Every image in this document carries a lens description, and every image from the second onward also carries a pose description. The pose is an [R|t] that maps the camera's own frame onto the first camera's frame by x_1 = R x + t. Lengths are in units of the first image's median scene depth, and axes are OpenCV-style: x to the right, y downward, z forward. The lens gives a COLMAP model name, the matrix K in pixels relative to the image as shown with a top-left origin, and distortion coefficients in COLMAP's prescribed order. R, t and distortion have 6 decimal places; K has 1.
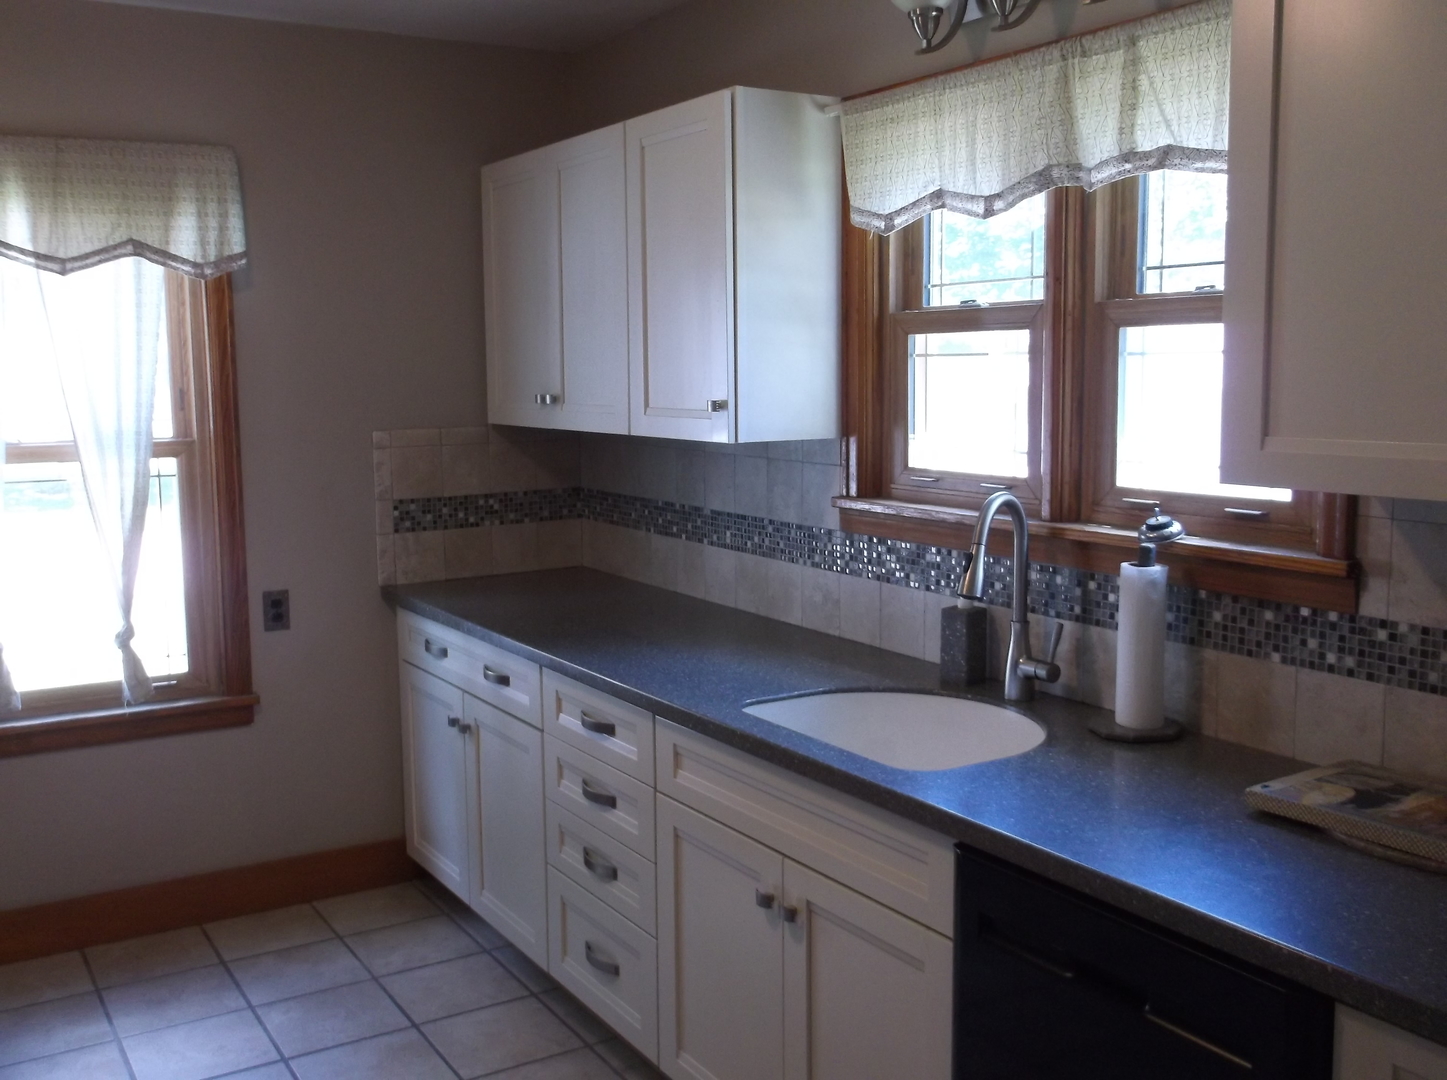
lens RADIAL K [[1410.9, 0, 716.1], [0, 1410.9, 543.4], [0, 0, 1]] dist [-0.005865, 0.000000]
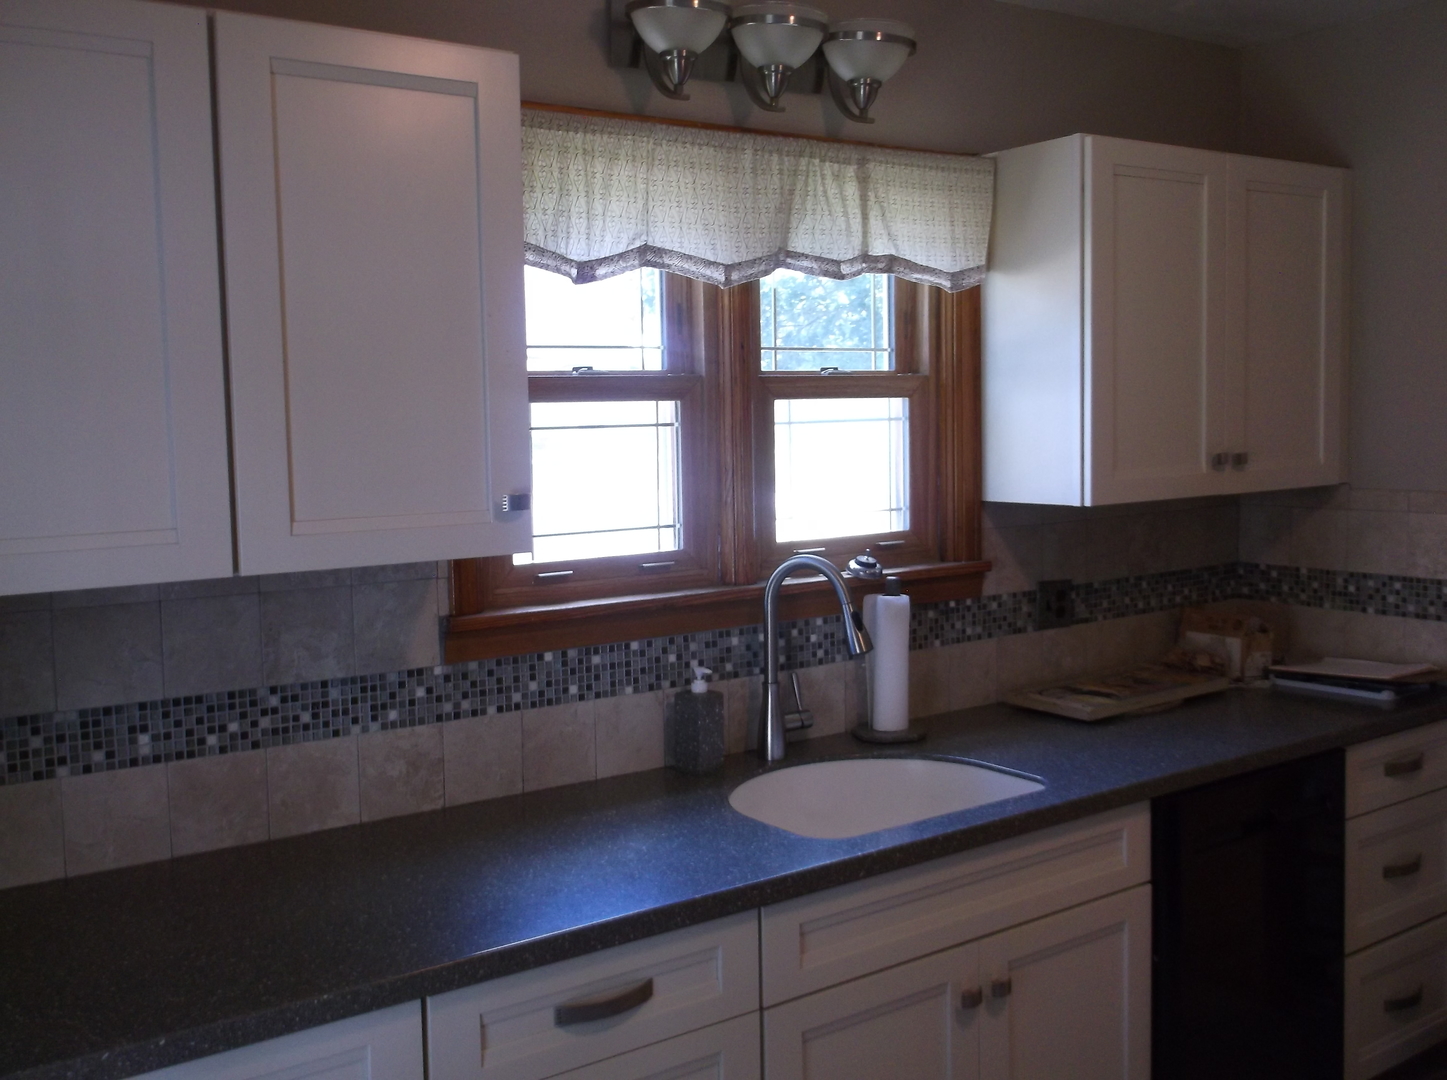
lens RADIAL K [[1410.9, 0, 716.5], [0, 1410.9, 531.8], [0, 0, 1]] dist [-0.005865, 0.000000]
pose [[-0.058732, -0.073633, 0.995555, -0.811984], [0.148516, 0.985533, 0.081653, -0.145333], [-0.987164, 0.152652, -0.046946, 1.092601]]
